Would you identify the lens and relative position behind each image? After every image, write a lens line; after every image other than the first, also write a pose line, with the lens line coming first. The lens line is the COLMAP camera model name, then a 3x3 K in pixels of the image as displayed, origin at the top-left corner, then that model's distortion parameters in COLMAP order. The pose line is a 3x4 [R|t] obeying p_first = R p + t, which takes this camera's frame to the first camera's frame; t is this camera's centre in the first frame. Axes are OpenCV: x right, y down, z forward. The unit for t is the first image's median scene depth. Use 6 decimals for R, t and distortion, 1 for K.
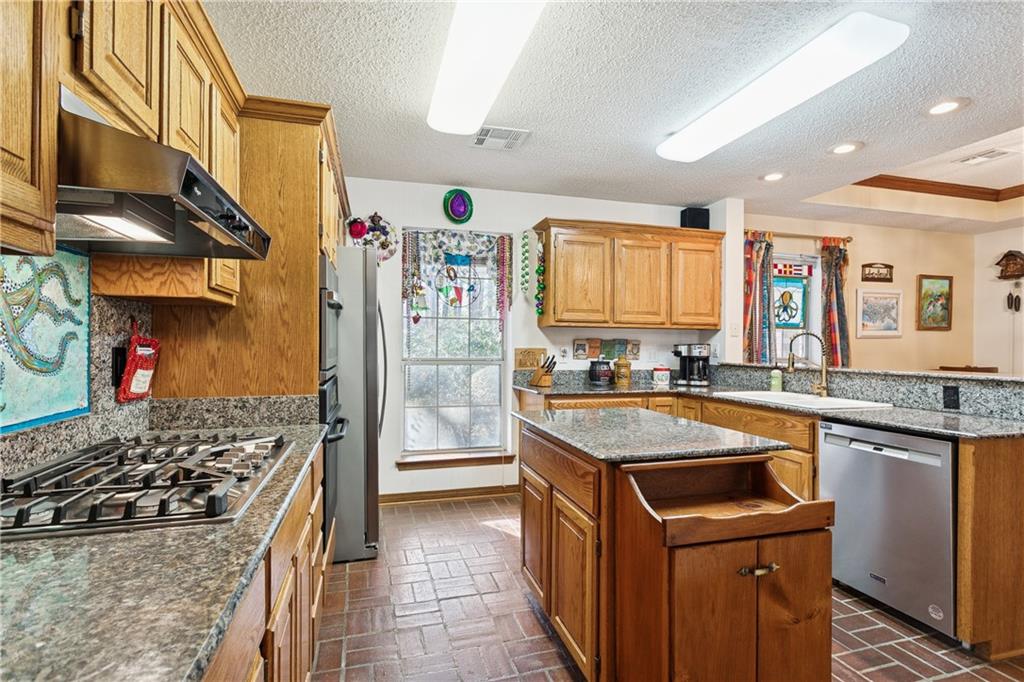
lens RADIAL K [[504.5, 0, 512.0], [0, 504.5, 341.0], [0, 0, 1]] dist [-0.002142, 0.000308]
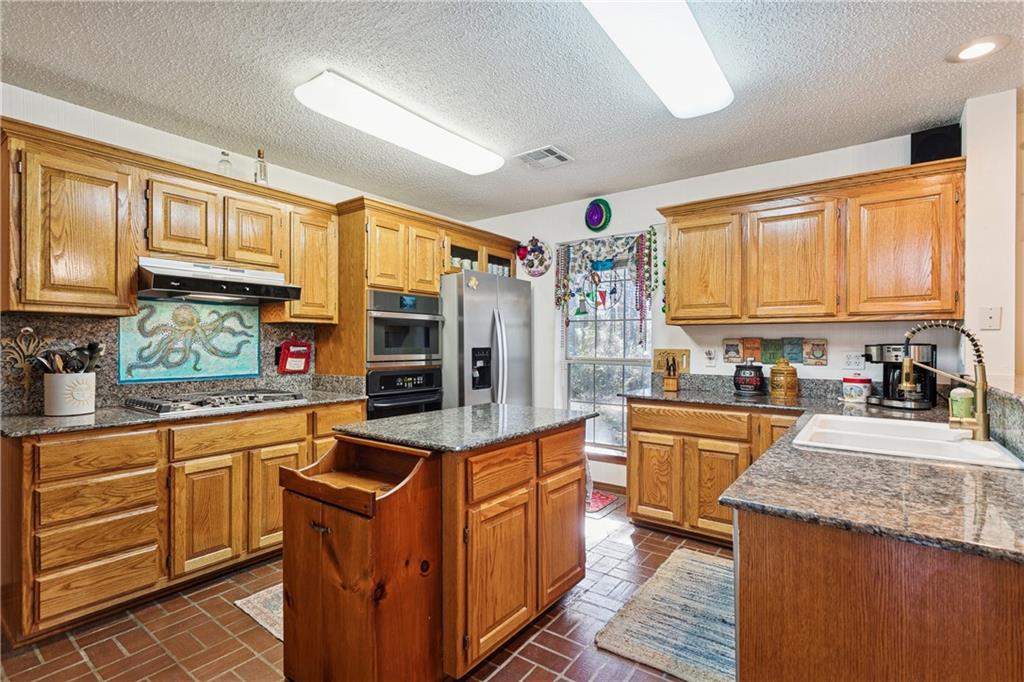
lens RADIAL K [[484.5, 0, 495.7], [0, 484.5, 342.5], [0, 0, 1]] dist [0.000541, 0.000529]
pose [[0.595732, -0.006929, -0.803153, 0.583429], [0.006936, 0.999970, -0.003483, 0.002929], [0.803153, -0.003496, 0.595763, 0.219978]]
